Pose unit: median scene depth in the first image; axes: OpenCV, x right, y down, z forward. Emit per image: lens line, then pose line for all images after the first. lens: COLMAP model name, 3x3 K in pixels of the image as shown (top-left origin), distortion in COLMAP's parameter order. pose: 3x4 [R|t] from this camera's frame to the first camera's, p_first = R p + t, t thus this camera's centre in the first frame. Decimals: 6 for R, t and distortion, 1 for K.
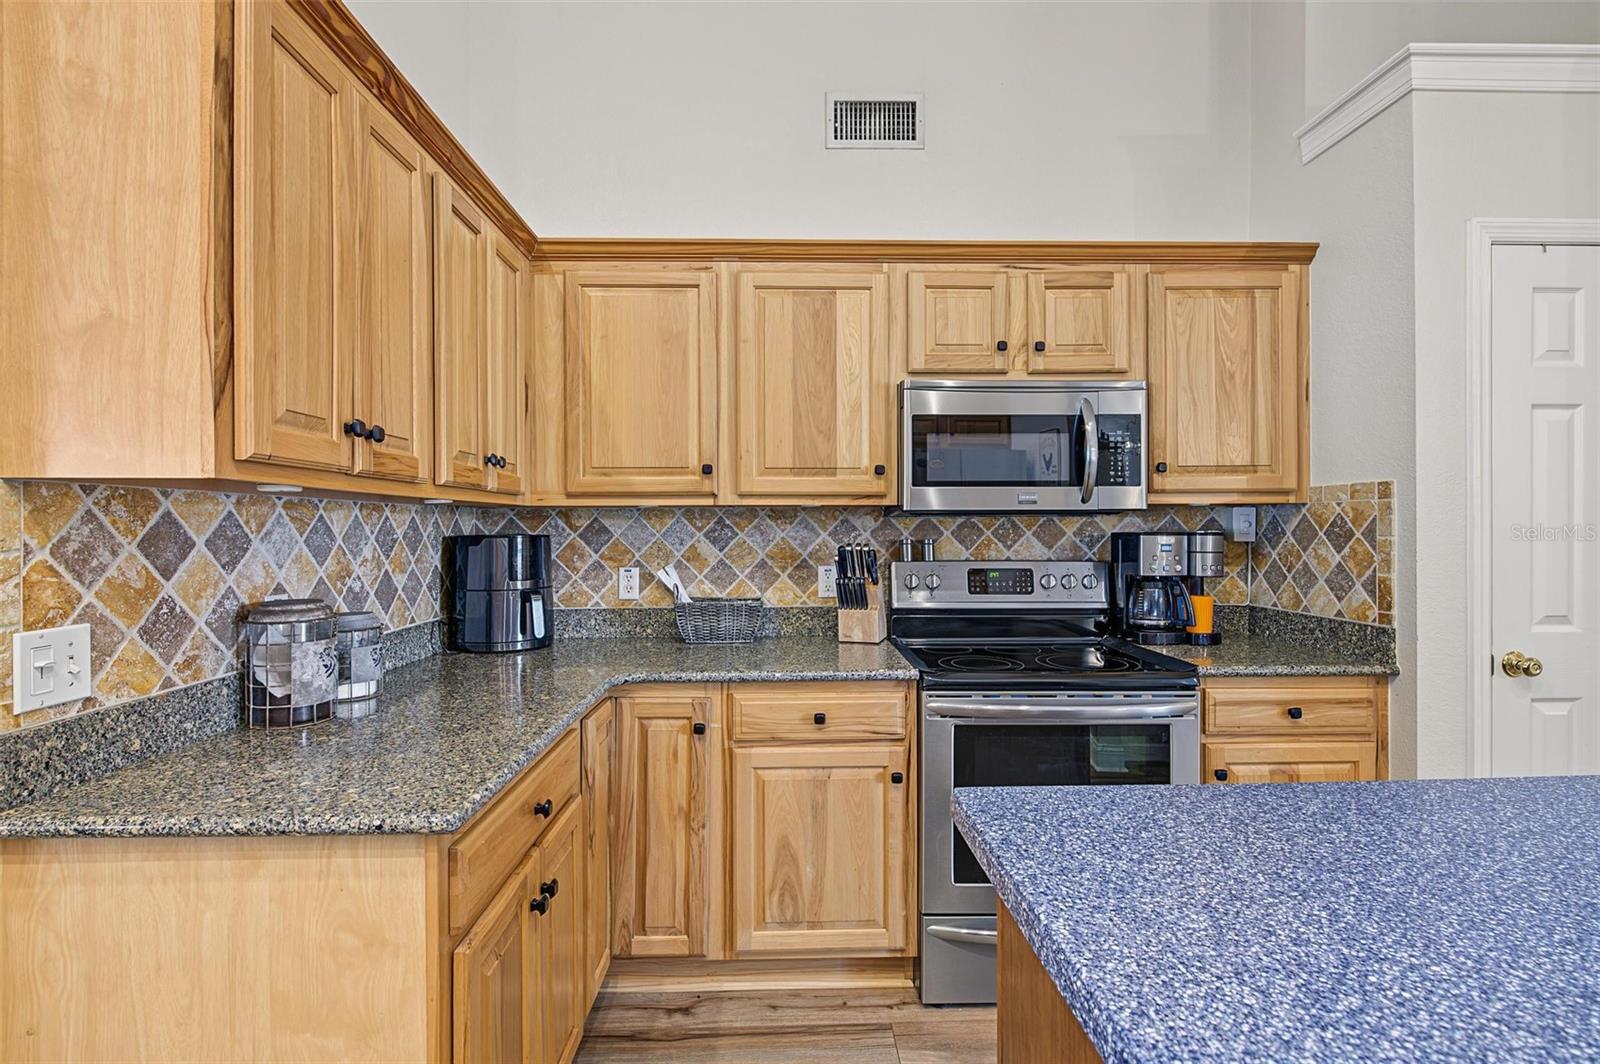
lens RADIAL K [[744.2, 0, 801.5], [0, 744.2, 529.4], [0, 0, 1]] dist [-0.001774, -0.001445]
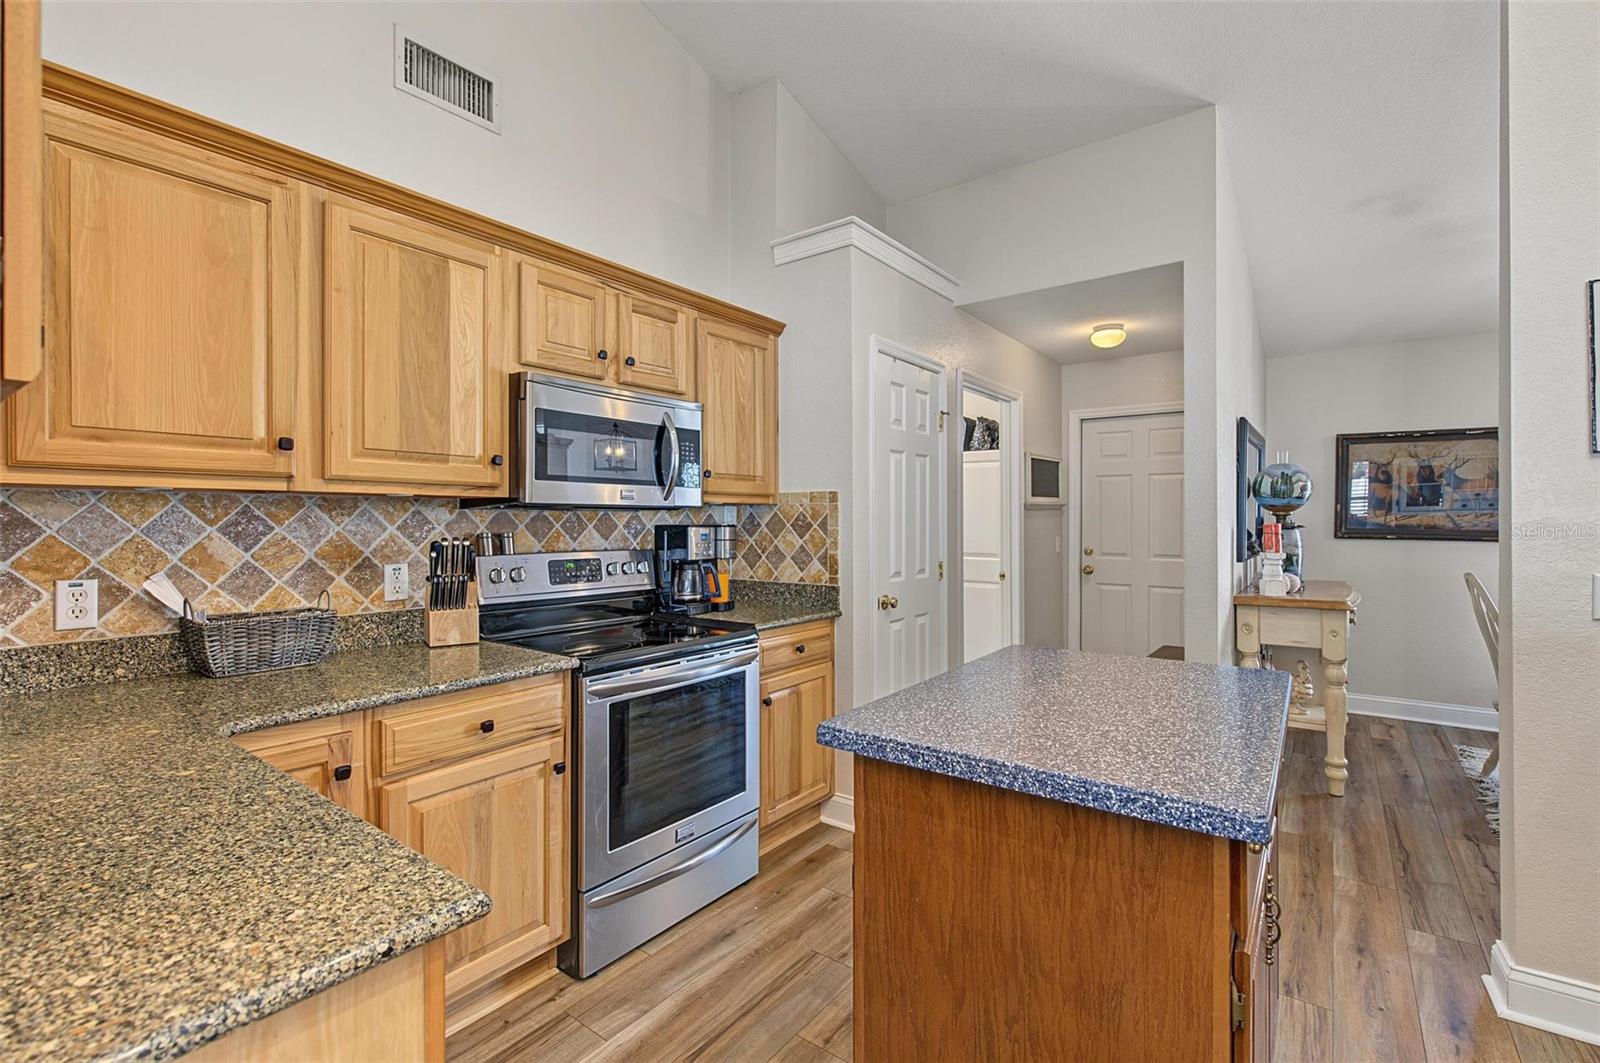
lens RADIAL K [[673.6, 0, 848.7], [0, 673.6, 521.7], [0, 0, 1]] dist [0.002886, -0.002645]
pose [[0.627198, 0.001137, 0.778859, -0.301807], [0.001324, 0.999996, -0.002527, 0.002328], [-0.778858, 0.002616, 0.627194, 0.106982]]
